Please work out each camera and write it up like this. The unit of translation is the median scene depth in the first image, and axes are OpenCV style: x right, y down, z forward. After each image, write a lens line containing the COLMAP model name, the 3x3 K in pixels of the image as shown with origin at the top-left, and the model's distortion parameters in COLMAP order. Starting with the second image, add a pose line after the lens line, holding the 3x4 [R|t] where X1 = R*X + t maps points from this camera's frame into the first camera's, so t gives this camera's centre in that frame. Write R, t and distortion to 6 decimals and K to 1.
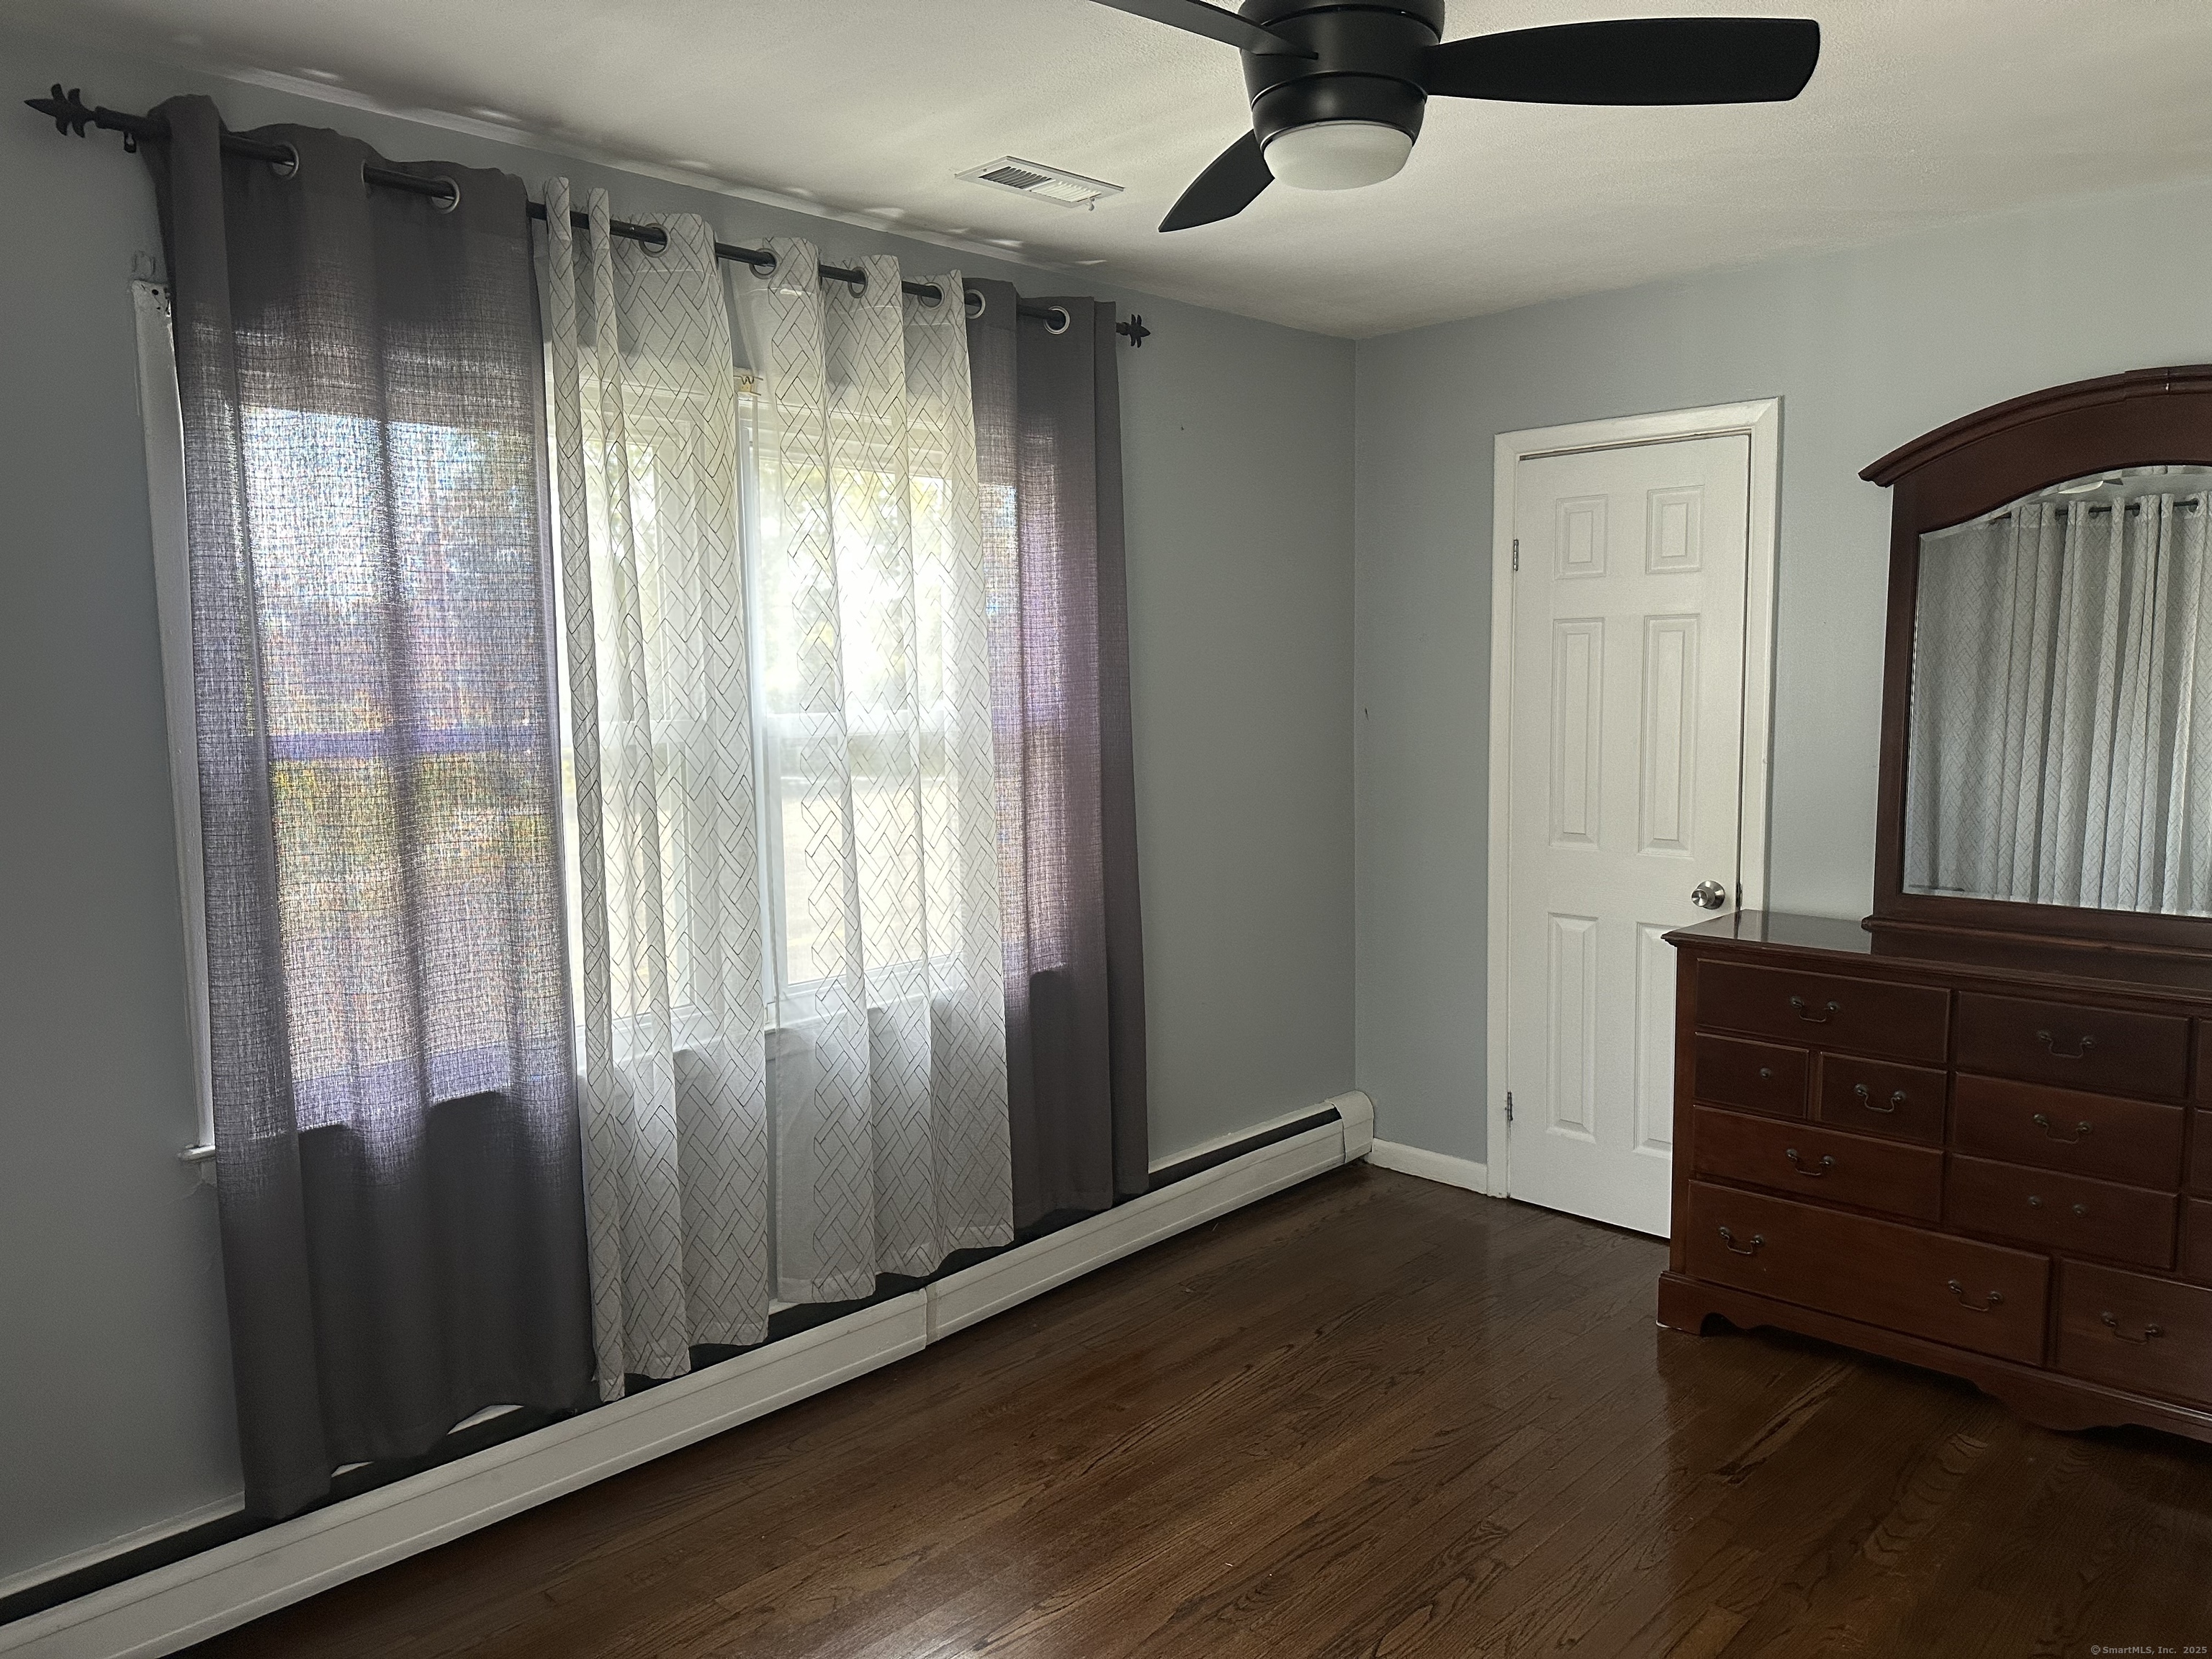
lens RADIAL K [[1559.7, 0, 1110.9], [0, 1559.7, 833.0], [0, 0, 1]] dist [0.041356, -0.044696]
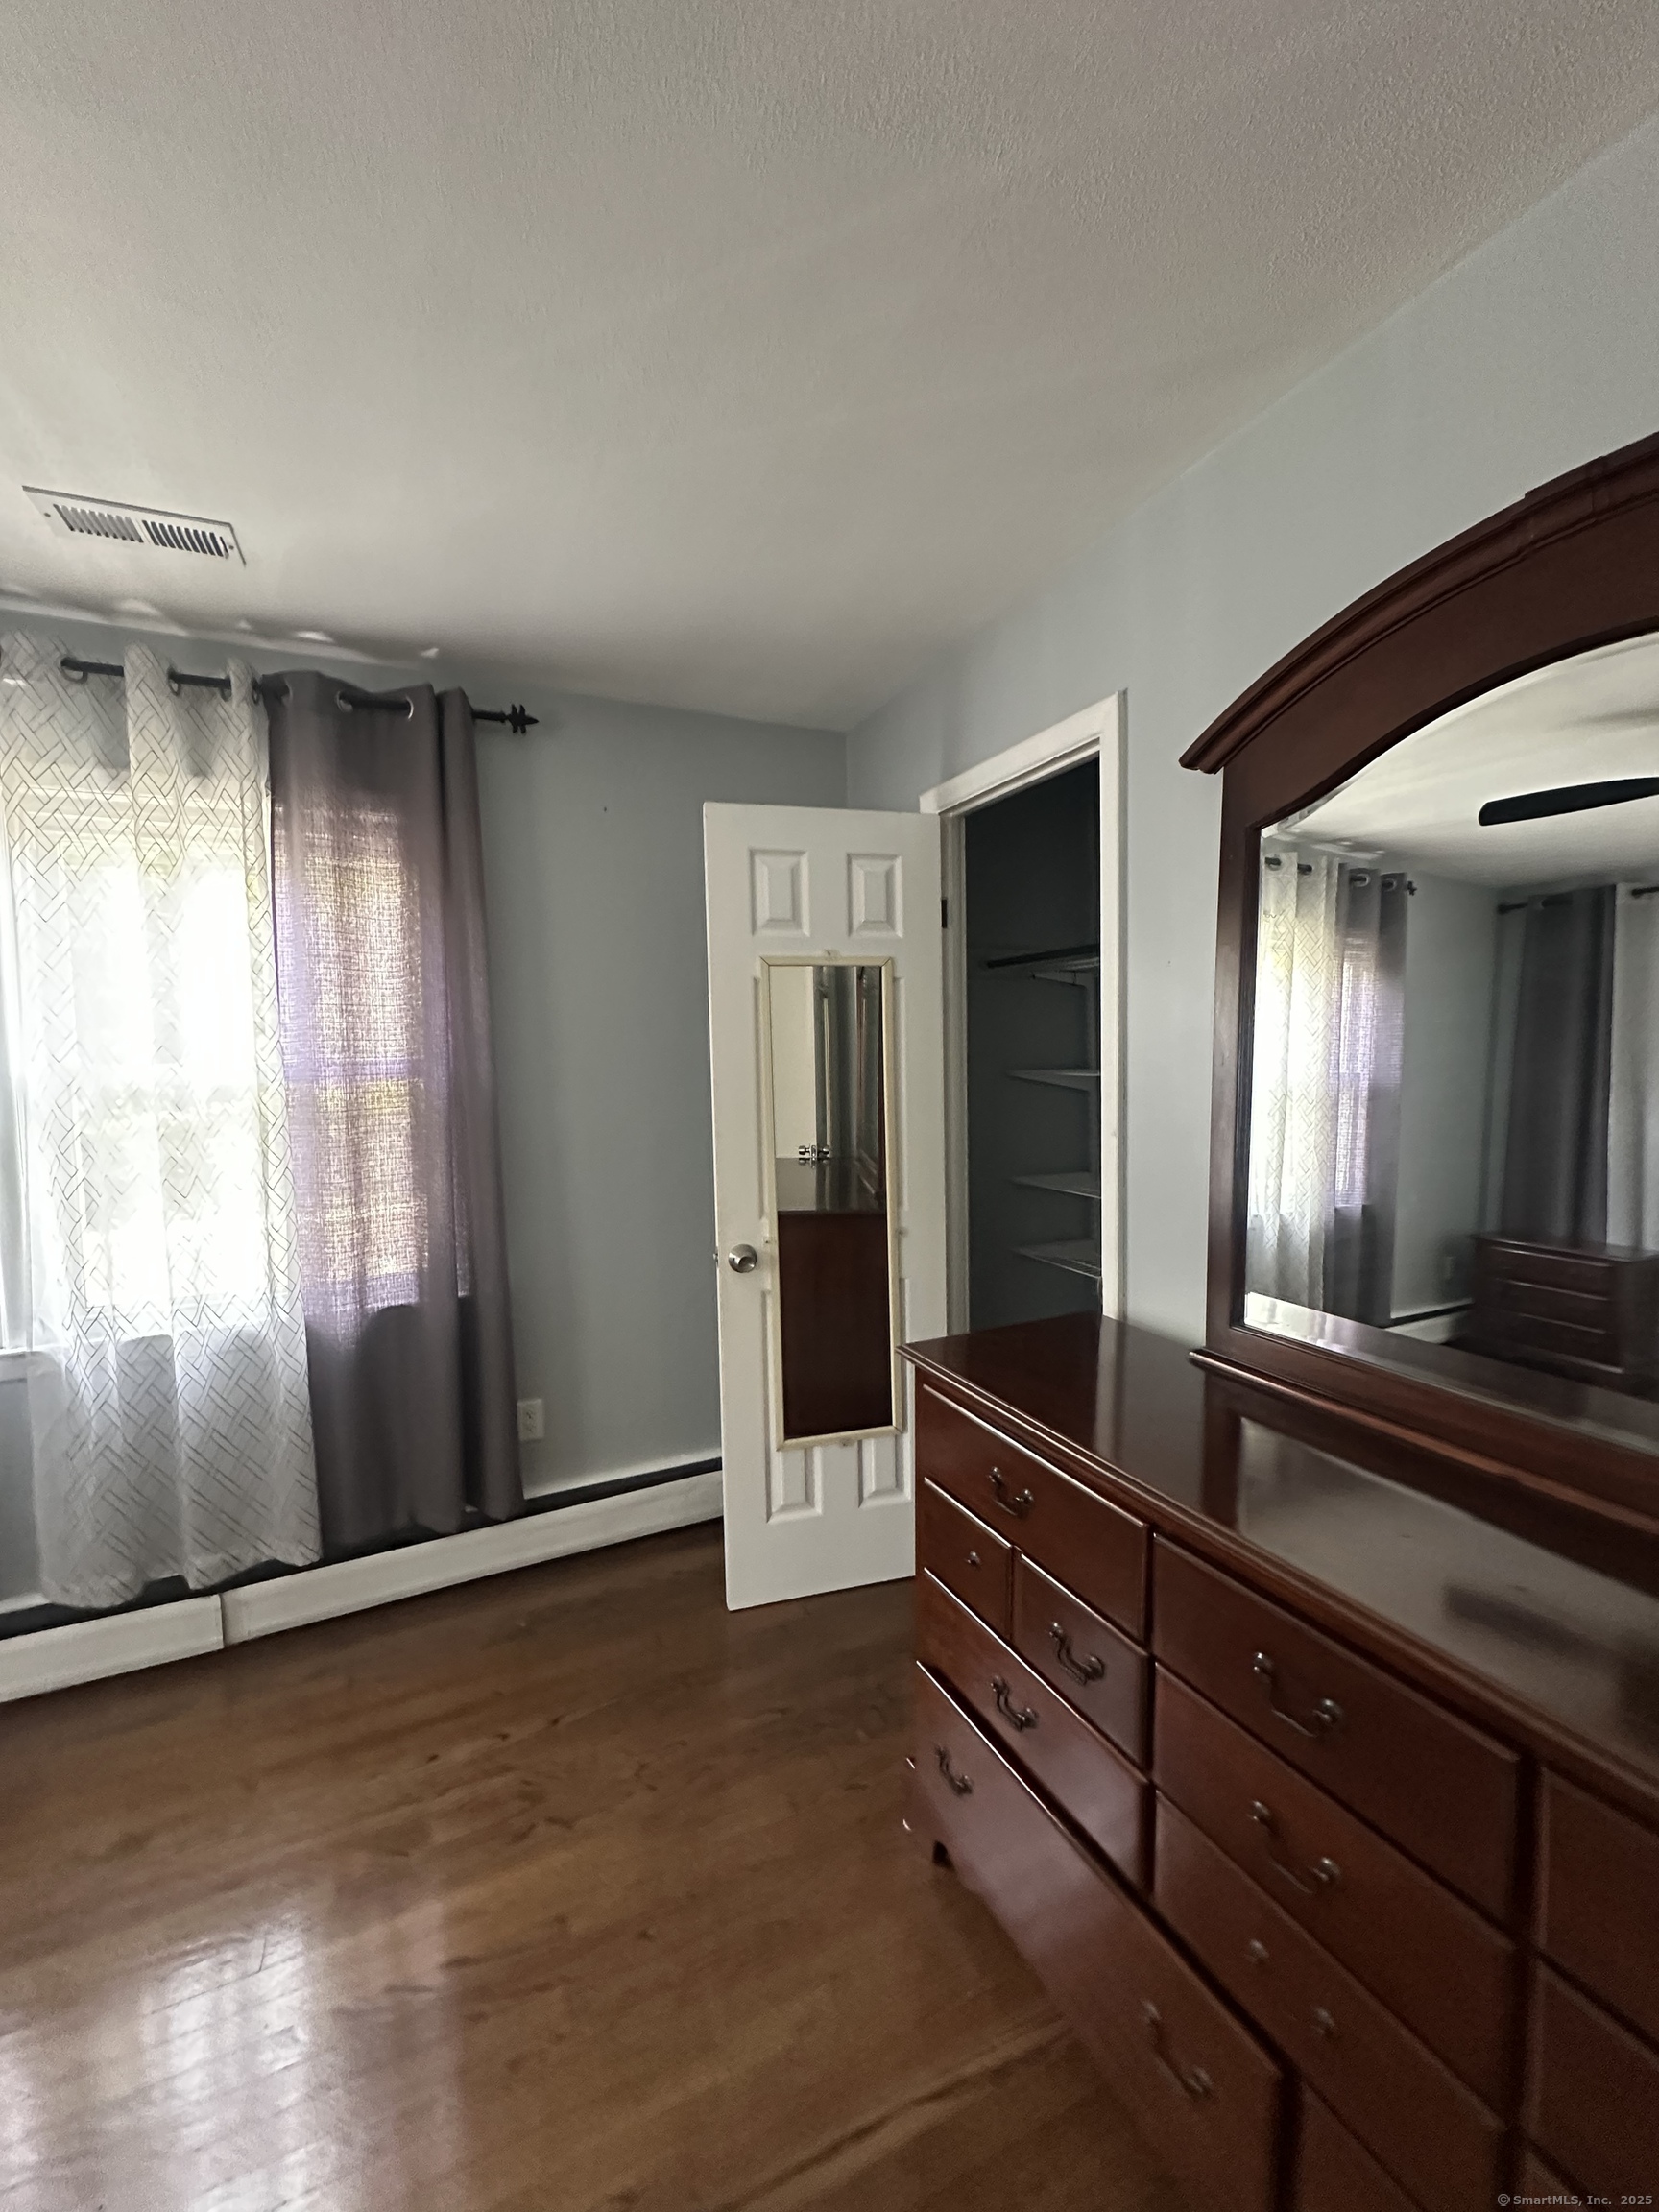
lens RADIAL K [[877.6, 0, 834.7], [0, 877.6, 1107.7], [0, 0, 1]] dist [0.001313, 0.000239]
pose [[0.931672, 0.022998, -0.362573, 0.508297], [-0.036450, 0.998876, -0.030306, -0.045788], [0.361468, 0.041451, 0.931463, 0.589477]]
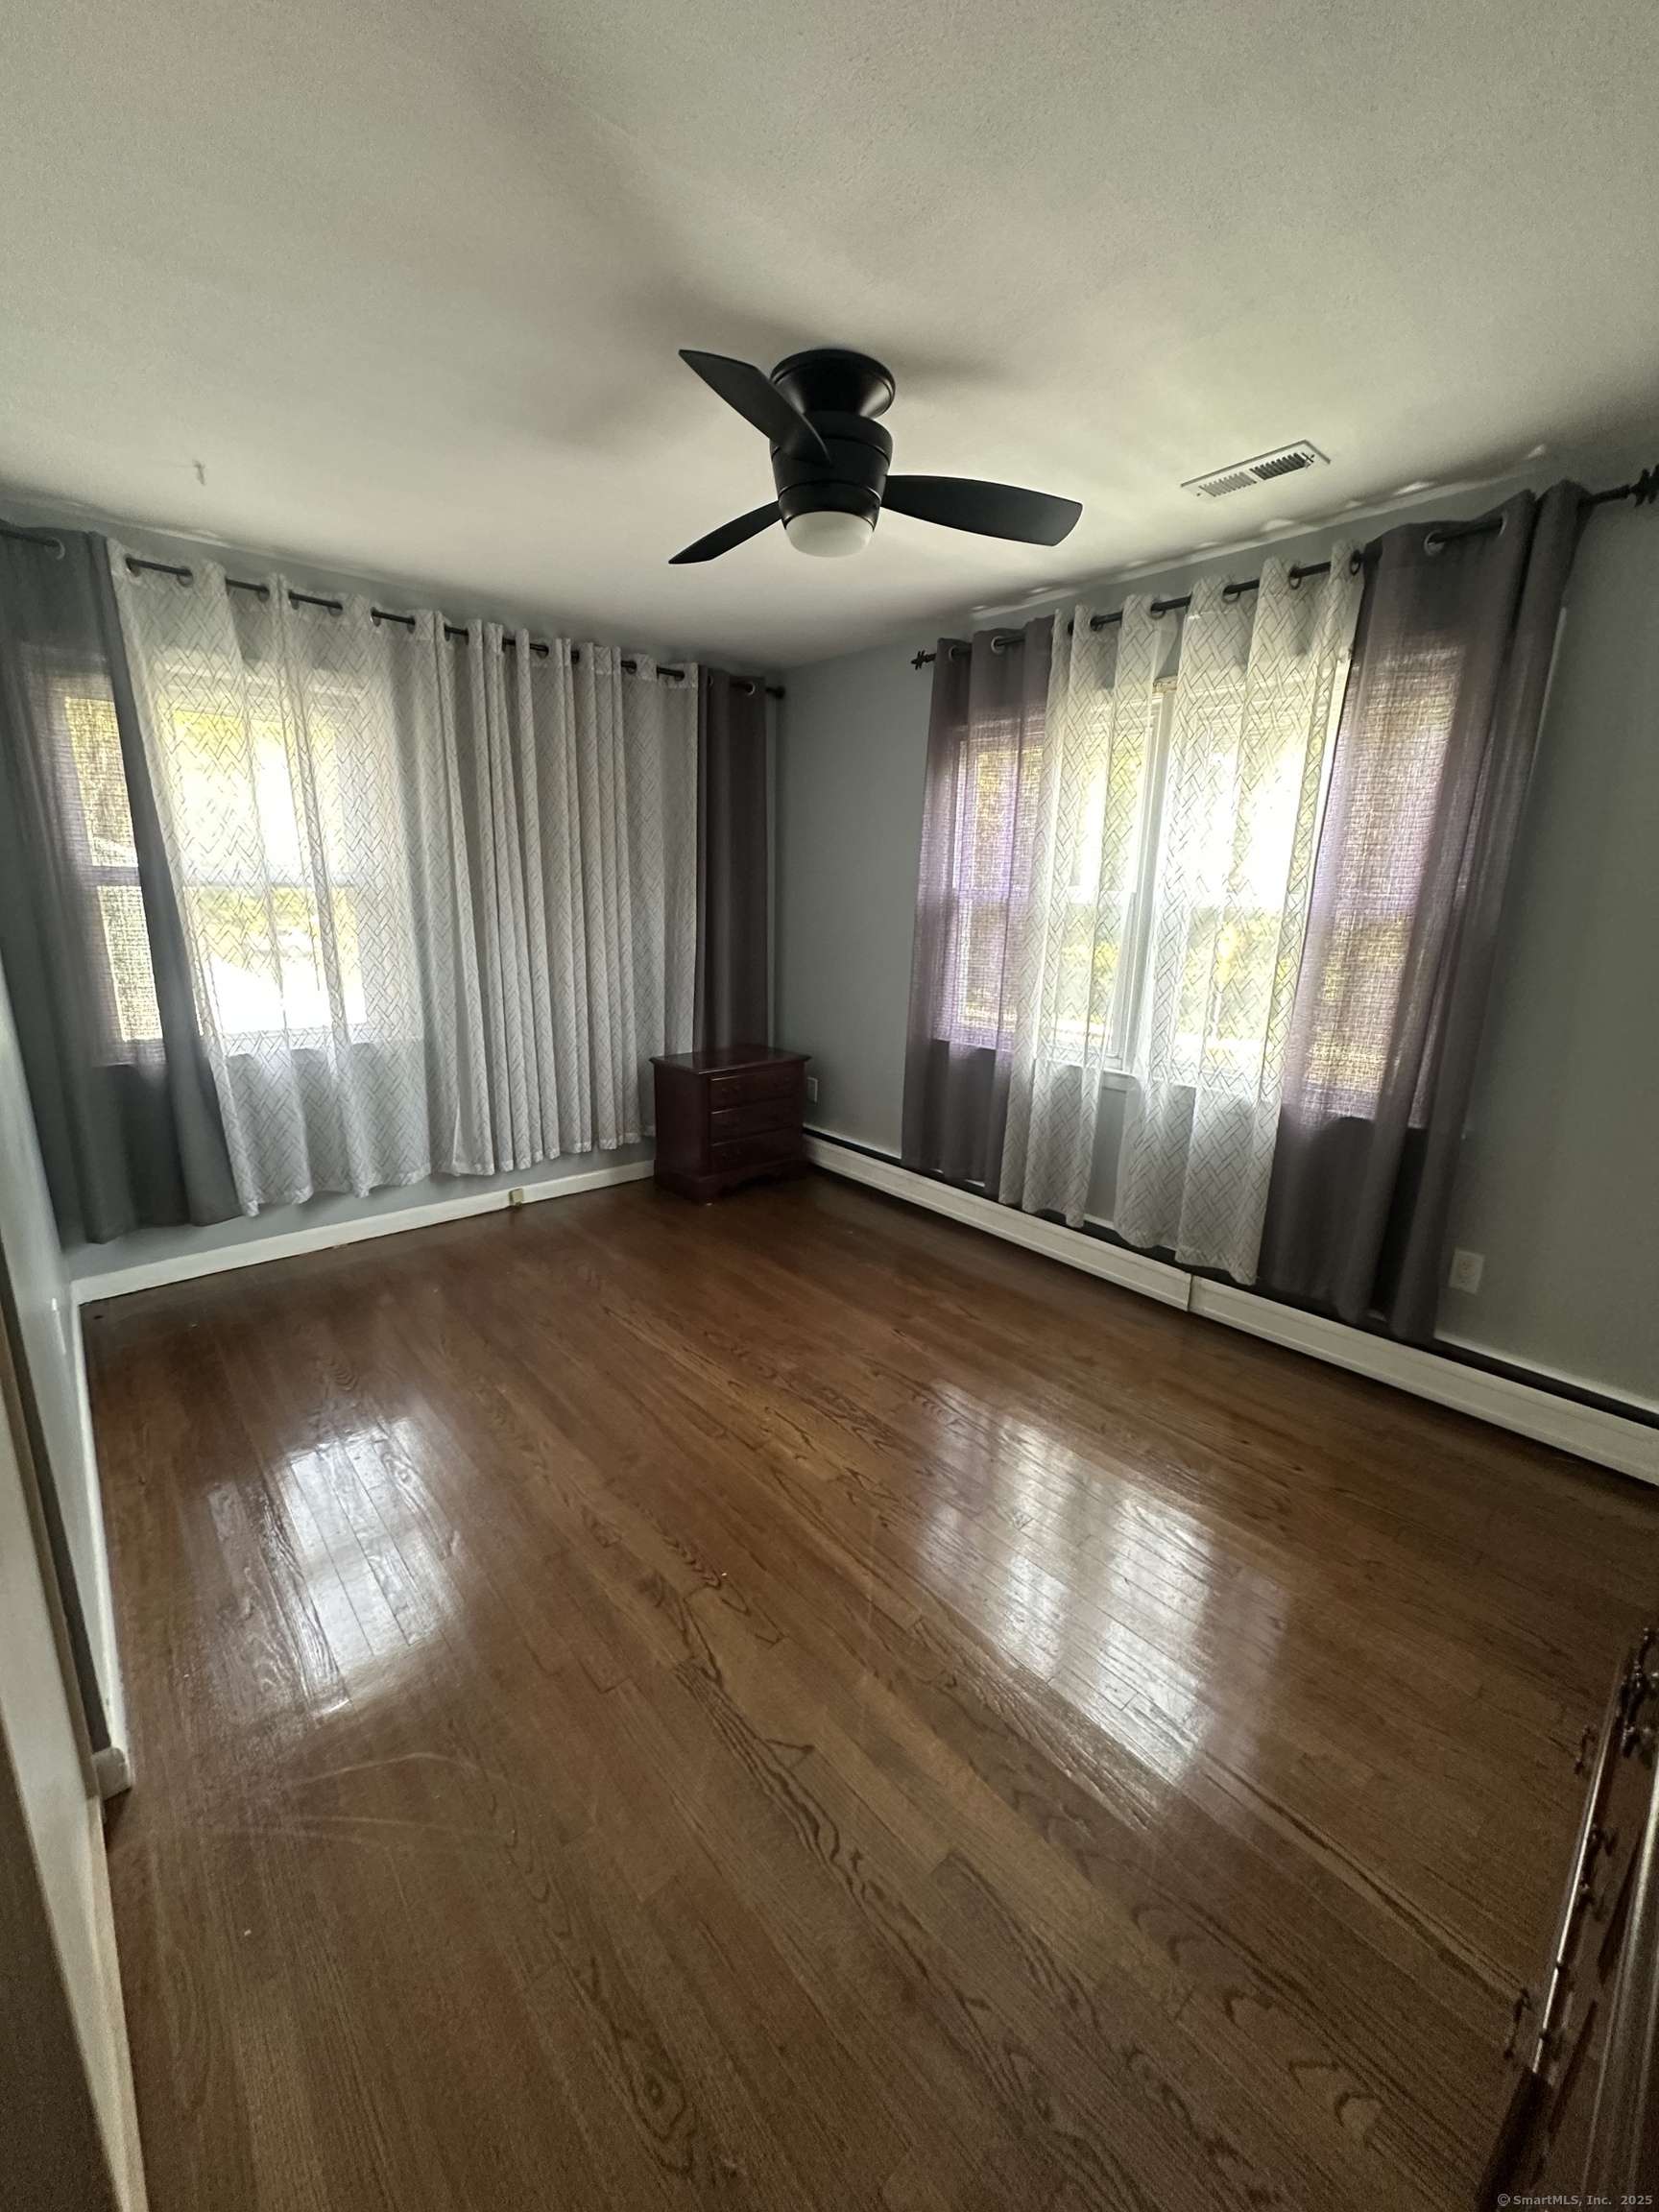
lens RADIAL K [[877.6, 0, 837.3], [0, 877.6, 1104.6], [0, 0, 1]] dist [0.001313, 0.000239]
pose [[-0.082075, 0.253642, -0.963810, 0.727541], [-0.130558, 0.956002, 0.262705, -0.055330], [0.988038, 0.147395, -0.045349, 0.688313]]
